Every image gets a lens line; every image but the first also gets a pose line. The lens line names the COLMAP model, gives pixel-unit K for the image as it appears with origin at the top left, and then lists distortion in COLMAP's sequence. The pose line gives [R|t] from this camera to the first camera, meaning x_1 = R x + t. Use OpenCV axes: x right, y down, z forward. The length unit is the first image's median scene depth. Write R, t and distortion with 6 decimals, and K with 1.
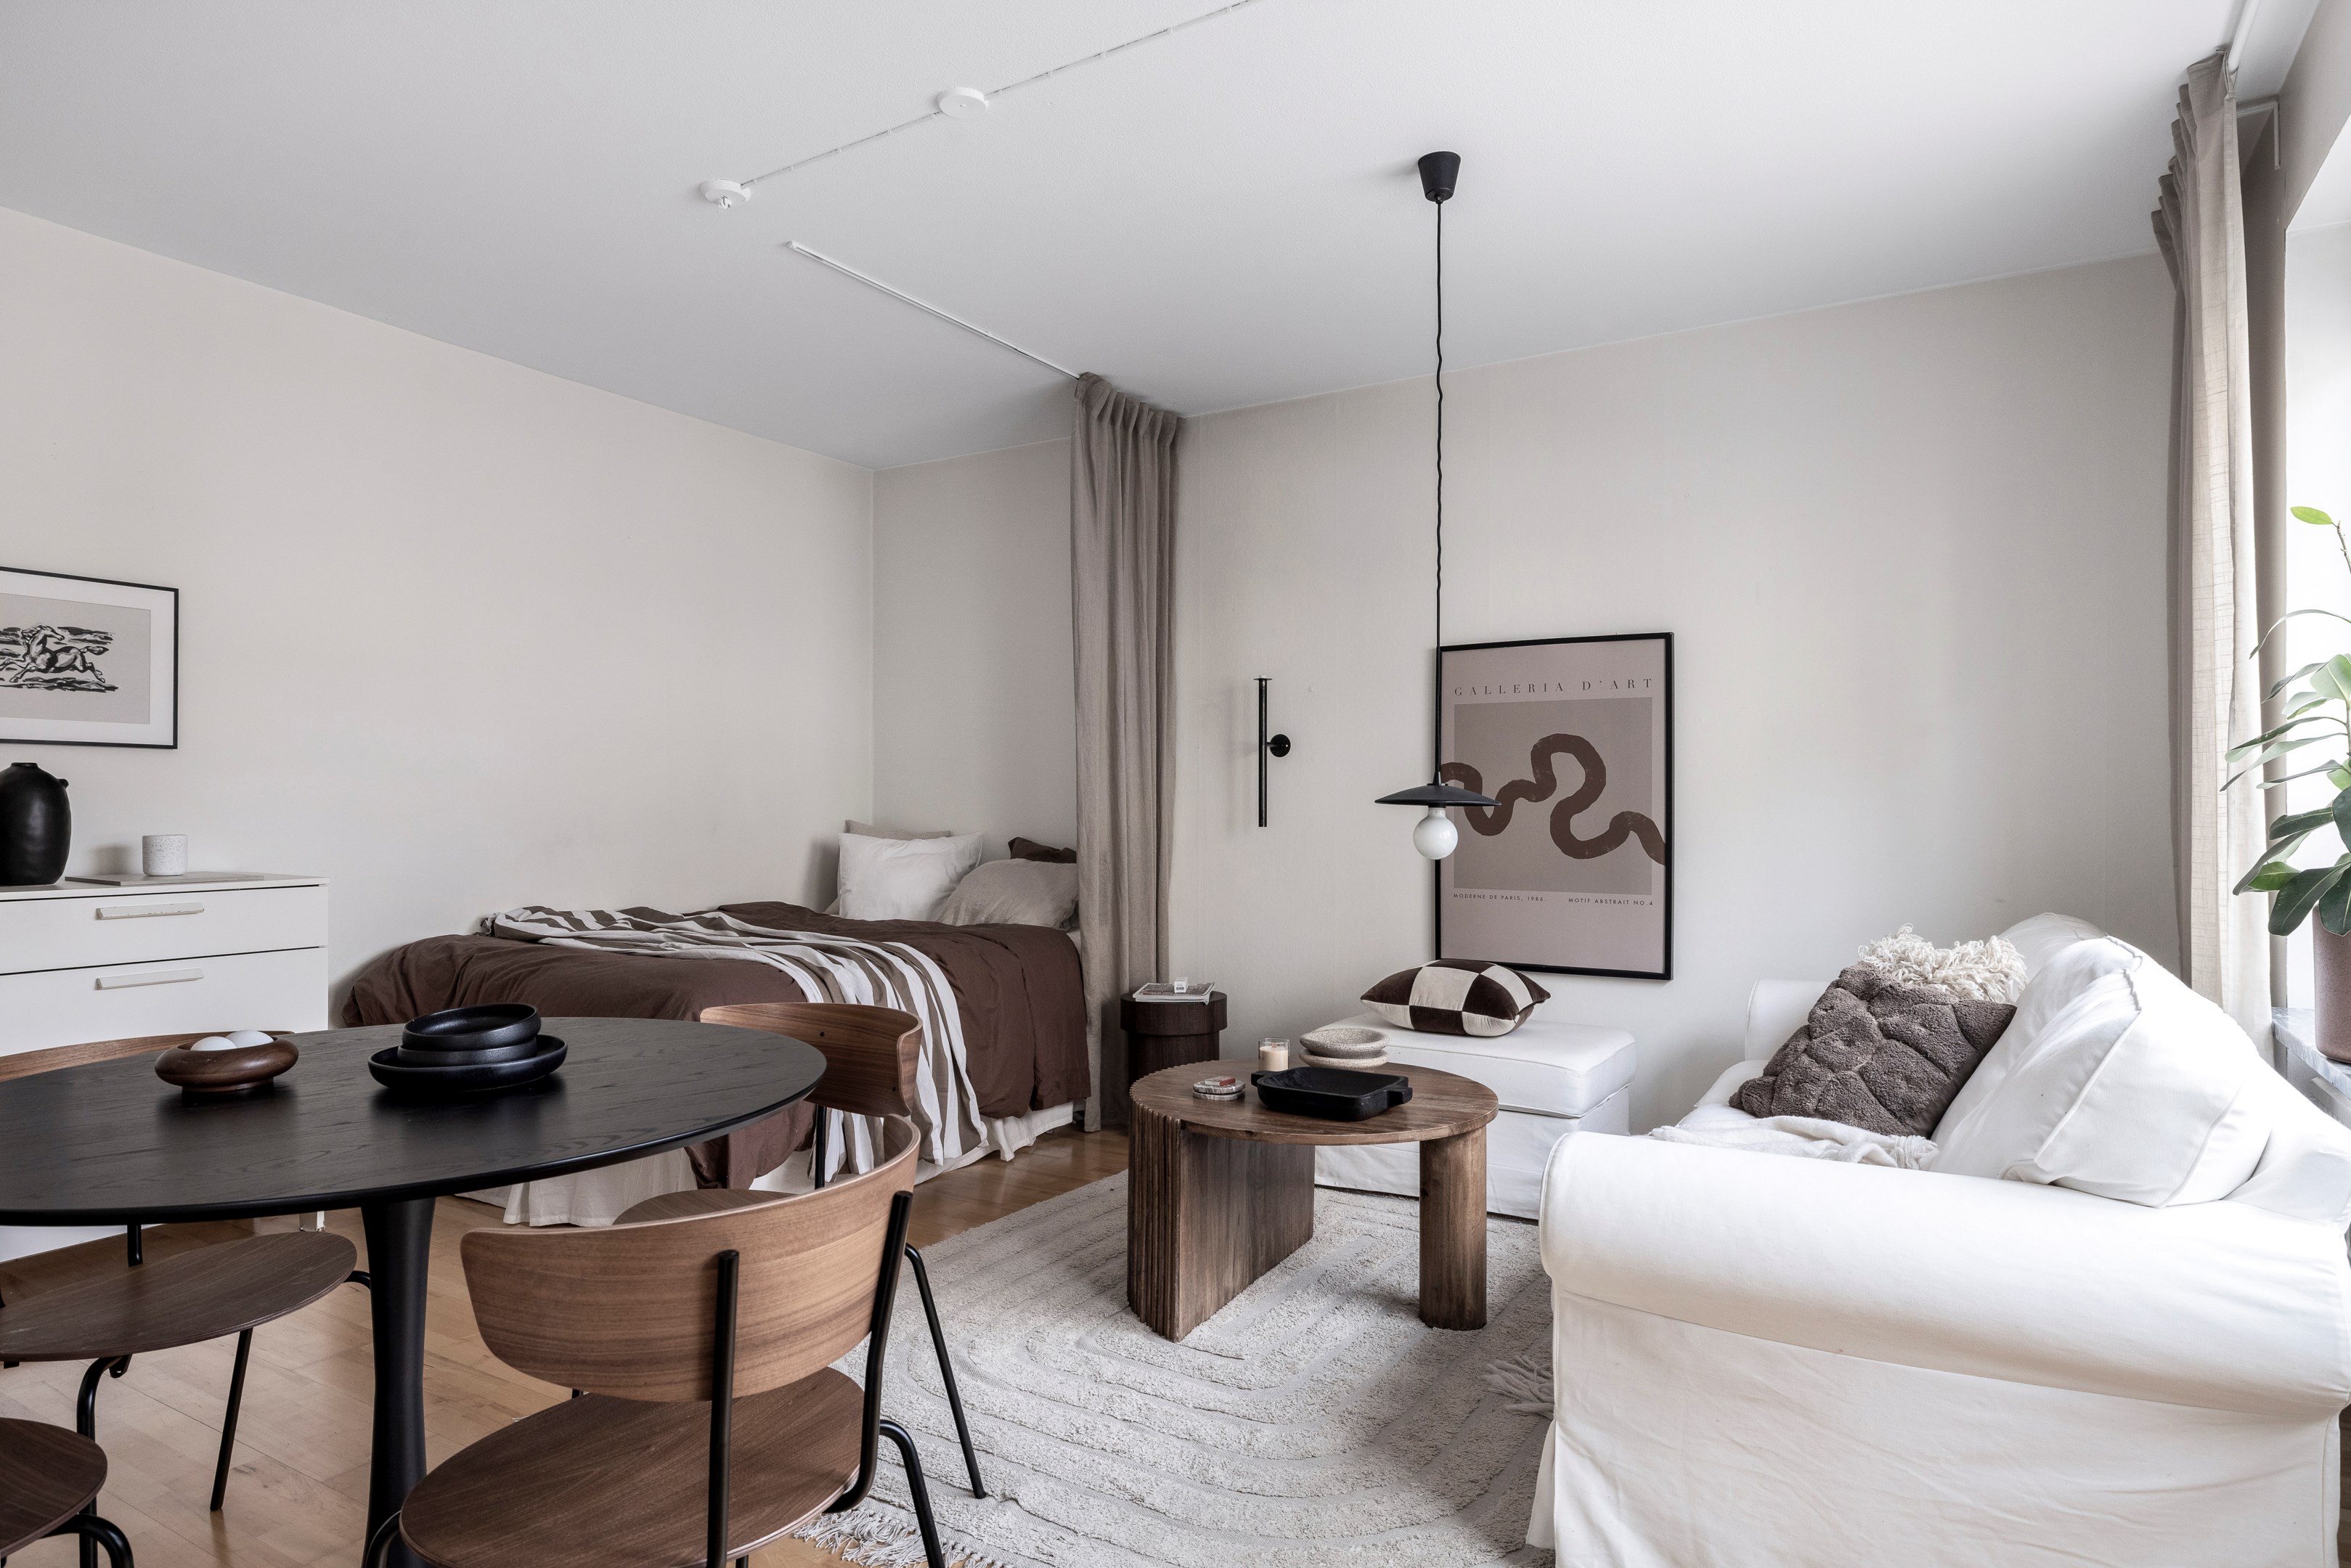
lens RADIAL K [[1355.7, 0, 1160.7], [0, 1355.7, 801.3], [0, 0, 1]] dist [0.006662, -0.002536]
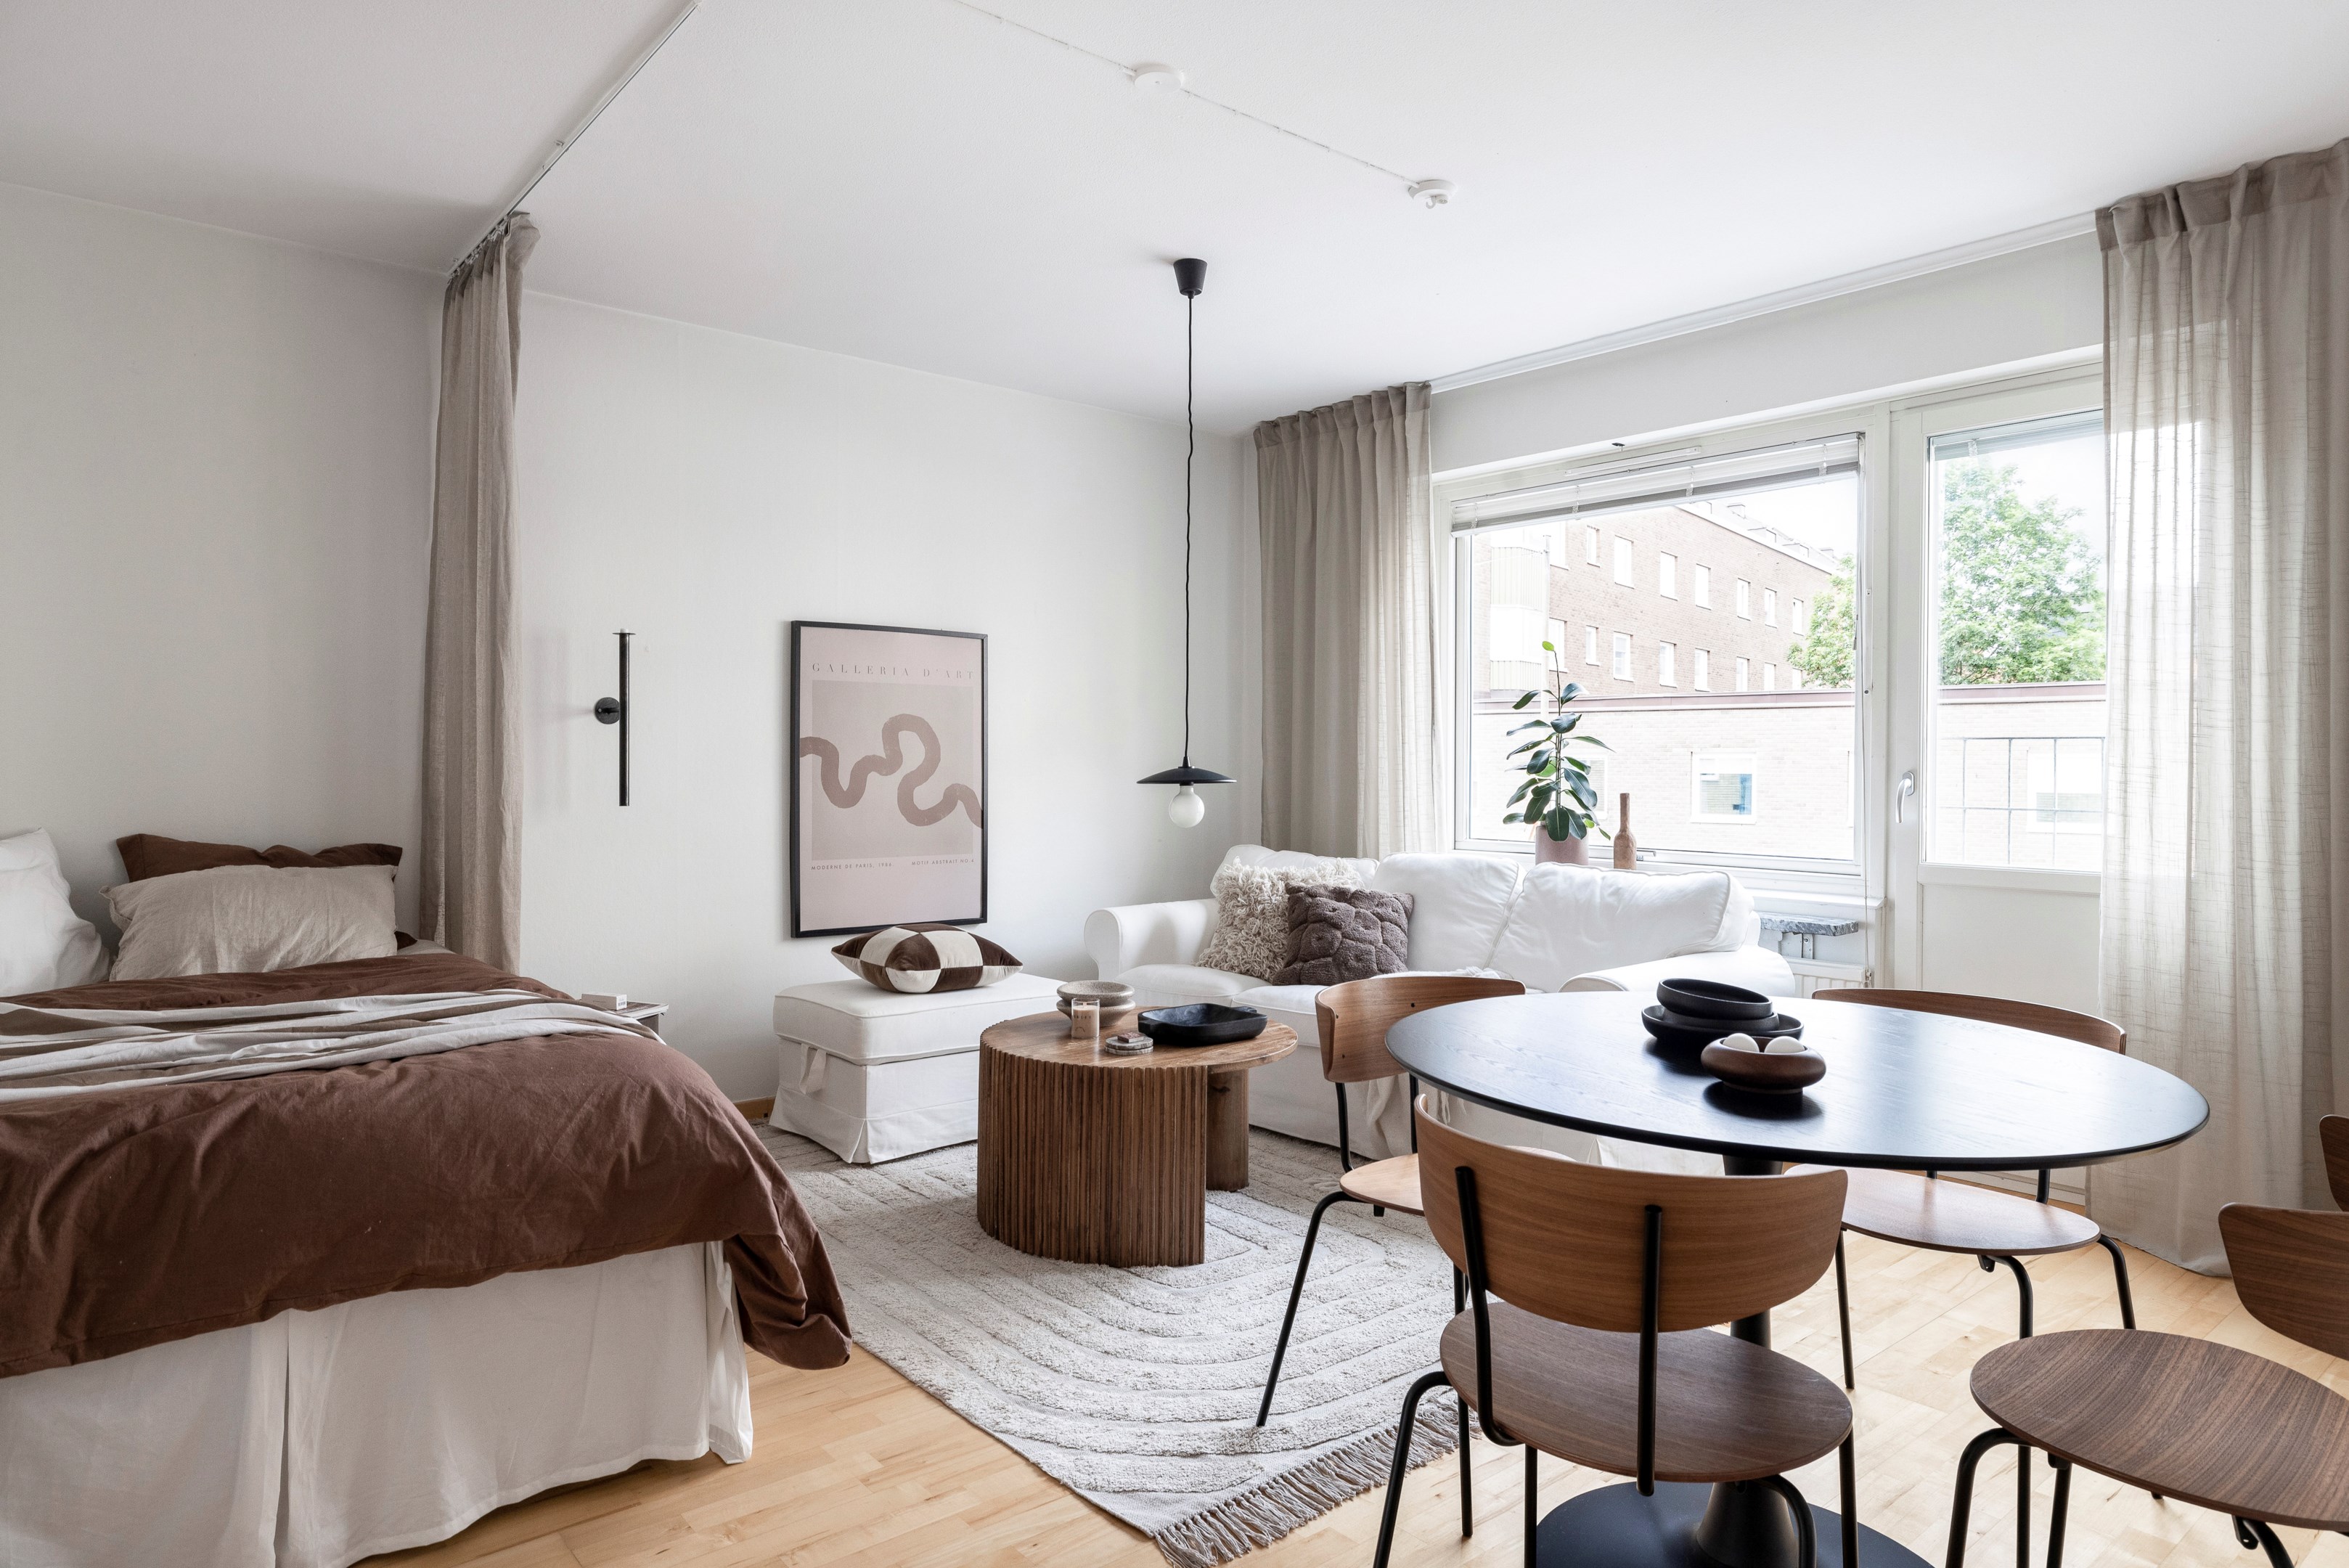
lens RADIAL K [[1392.4, 0, 1163.9], [0, 1392.4, 772.9], [0, 0, 1]] dist [0.000064, 0.002362]
pose [[0.321594, -0.006863, 0.946853, -0.814440], [-0.005467, 0.999944, 0.009105, -0.015061], [-0.946862, -0.008105, 0.321538, 0.492192]]
